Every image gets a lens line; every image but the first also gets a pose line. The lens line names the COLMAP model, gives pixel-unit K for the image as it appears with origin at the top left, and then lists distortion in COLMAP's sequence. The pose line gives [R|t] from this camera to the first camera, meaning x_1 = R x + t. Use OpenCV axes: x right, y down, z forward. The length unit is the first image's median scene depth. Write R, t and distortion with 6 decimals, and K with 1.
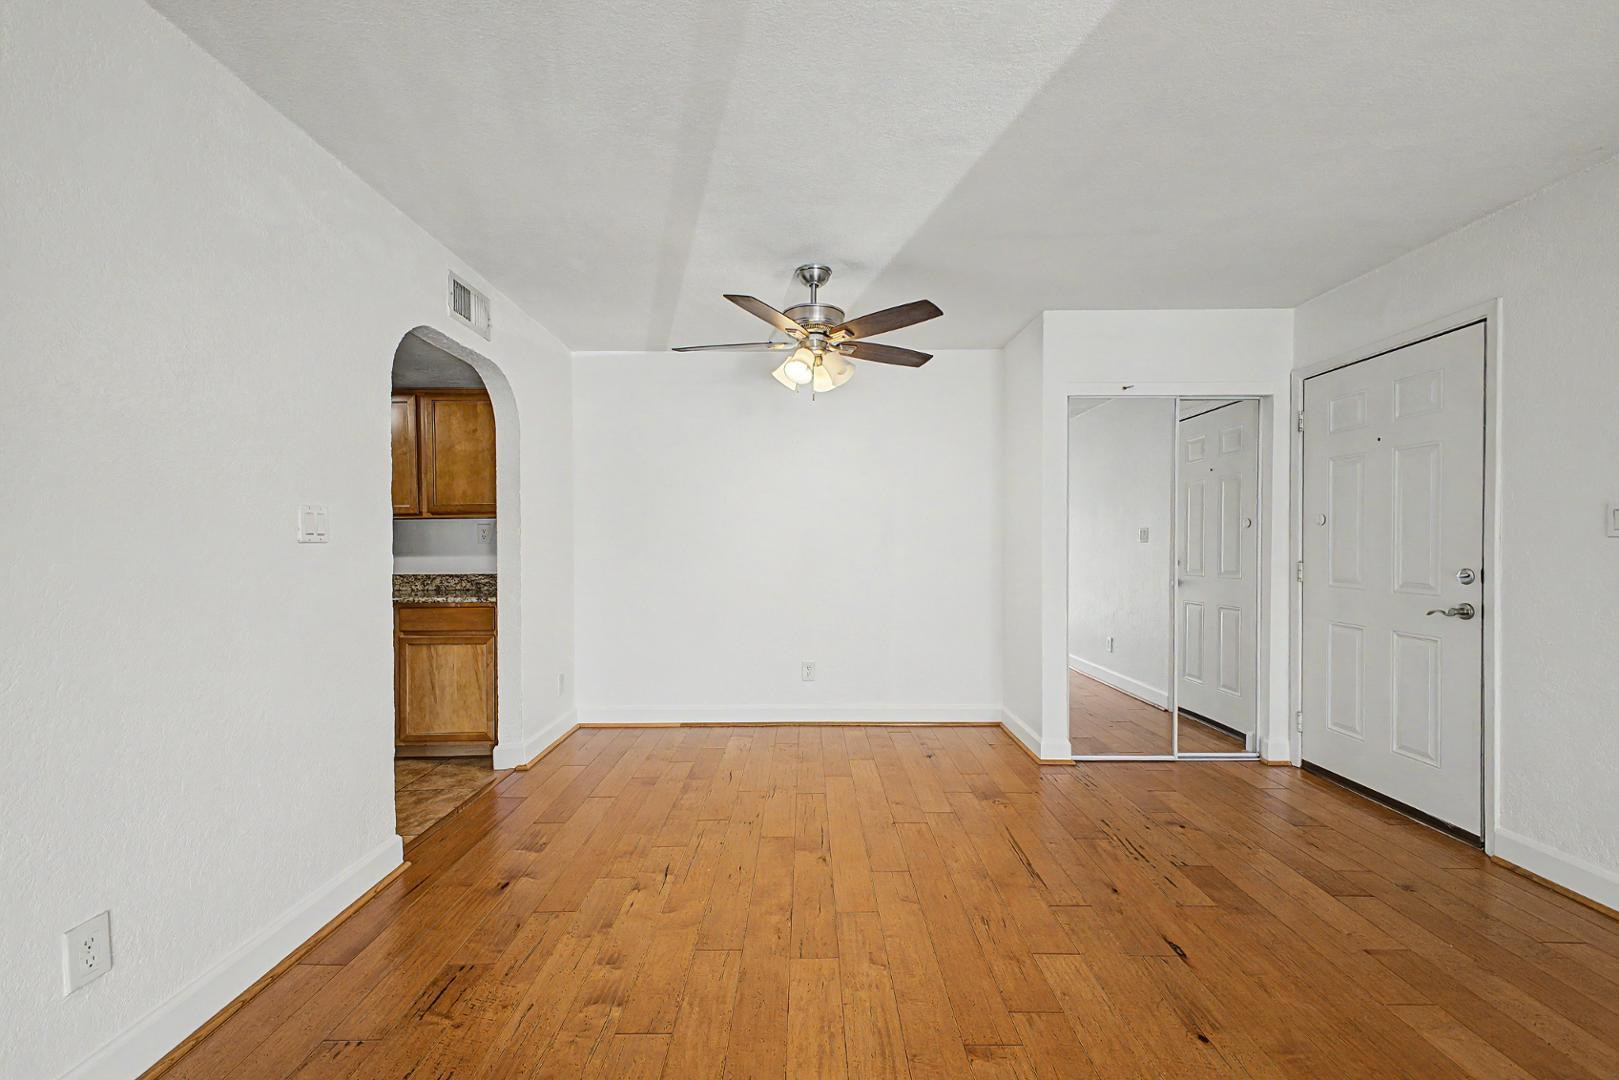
lens RADIAL K [[642.2, 0, 808.3], [0, 642.2, 547.9], [0, 0, 1]] dist [0.015044, -0.002407]
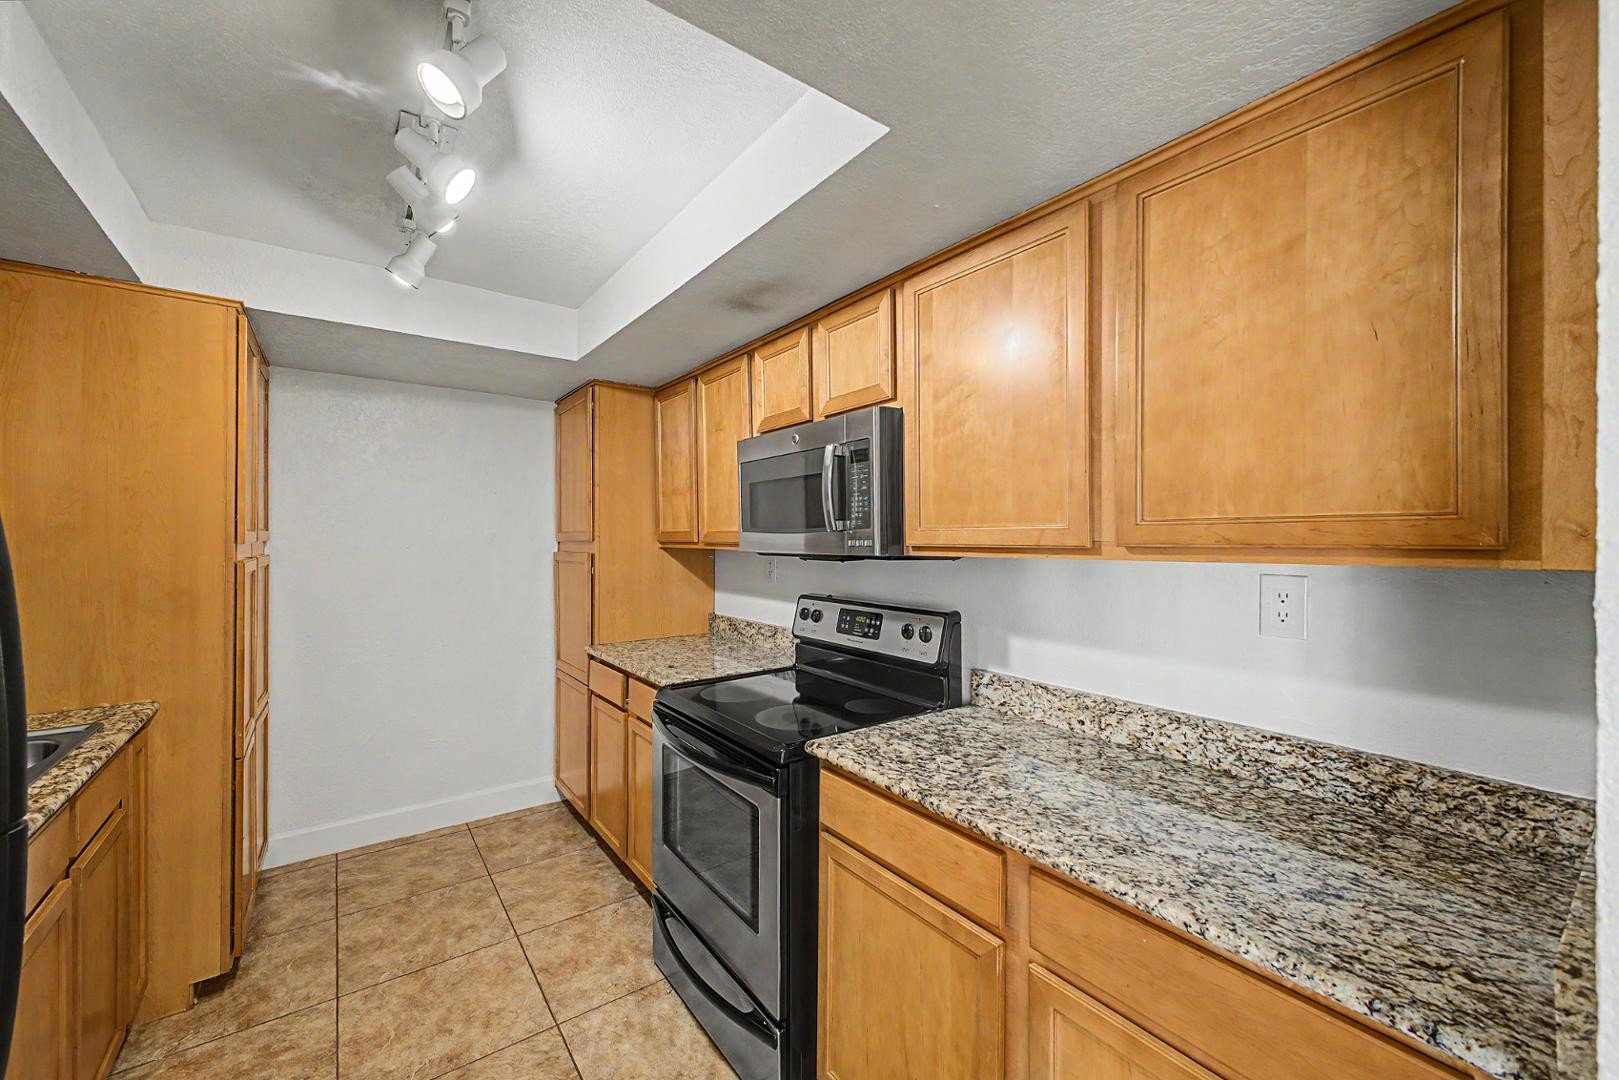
lens RADIAL K [[642.2, 0, 807.9], [0, 642.2, 542.9], [0, 0, 1]] dist [0.015044, -0.002407]
pose [[0.592462, 0.007254, -0.805566, -0.411871], [-0.010264, 0.999946, 0.001455, -0.053970], [0.805533, 0.007406, 0.592505, 0.666868]]
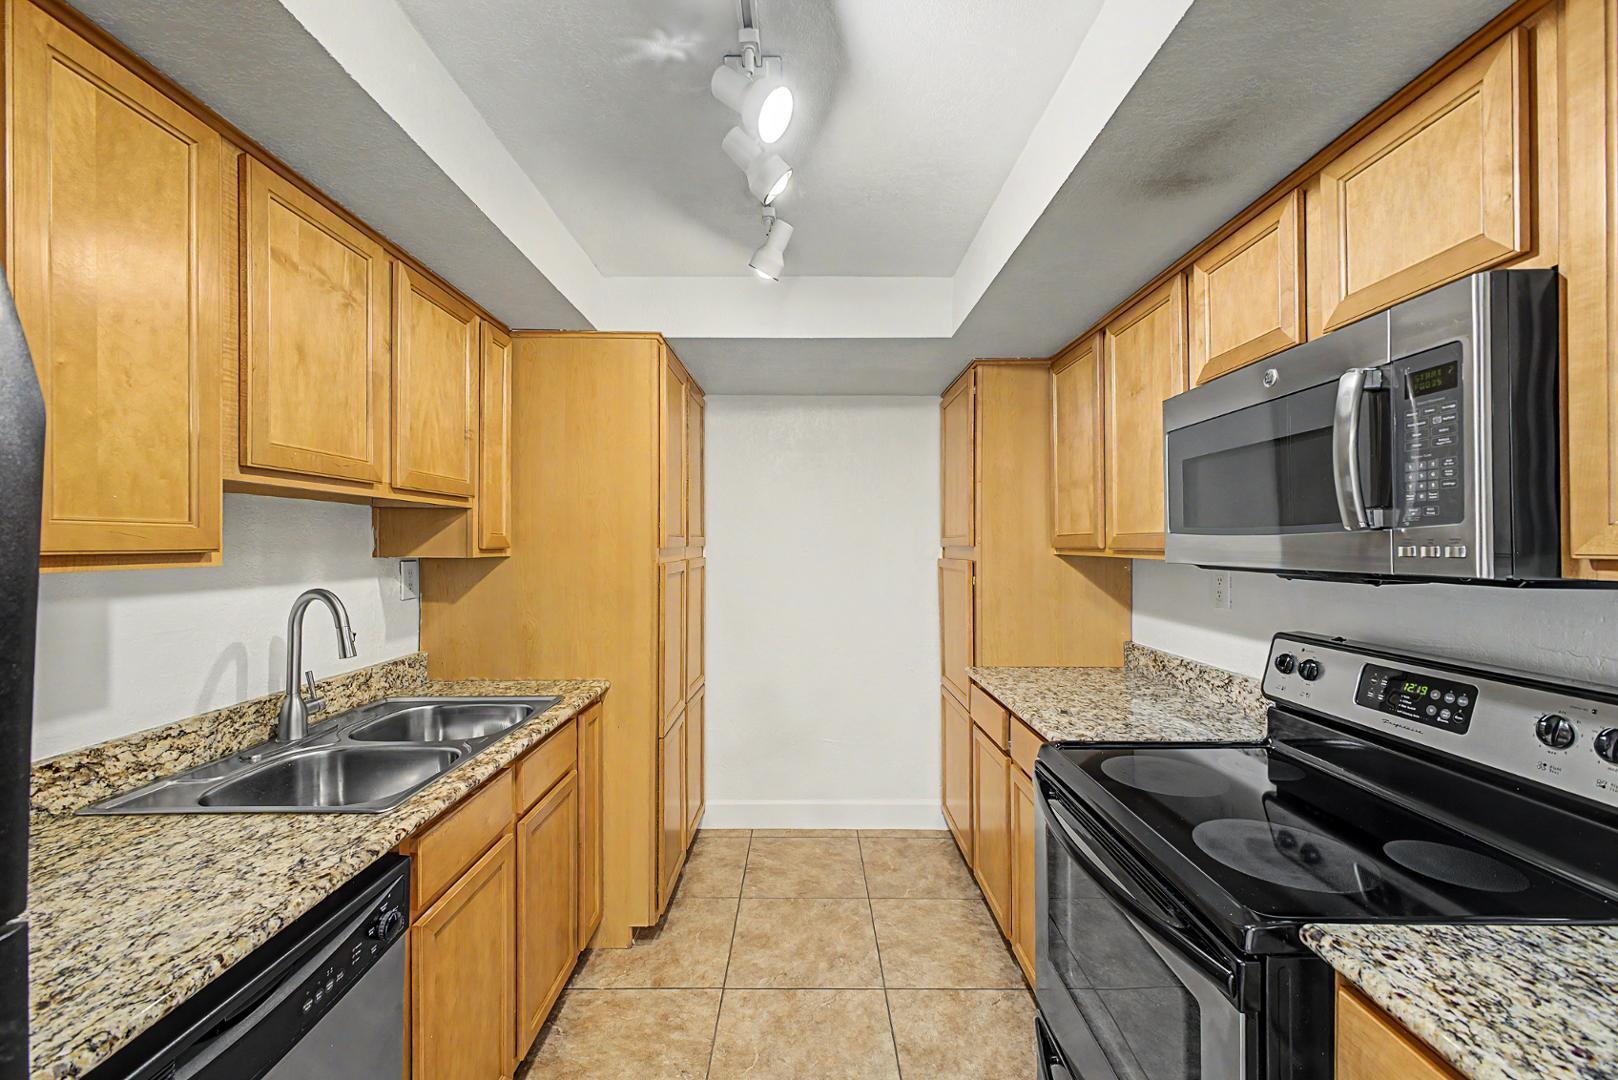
lens RADIAL K [[641.8, 0, 806.8], [0, 641.8, 544.9], [0, 0, 1]] dist [0.015044, -0.002407]
pose [[0.007156, 0.002916, -0.999970, -0.521169], [-0.011464, 0.999930, 0.002834, -0.054096], [0.999909, 0.011444, 0.007189, 0.737183]]
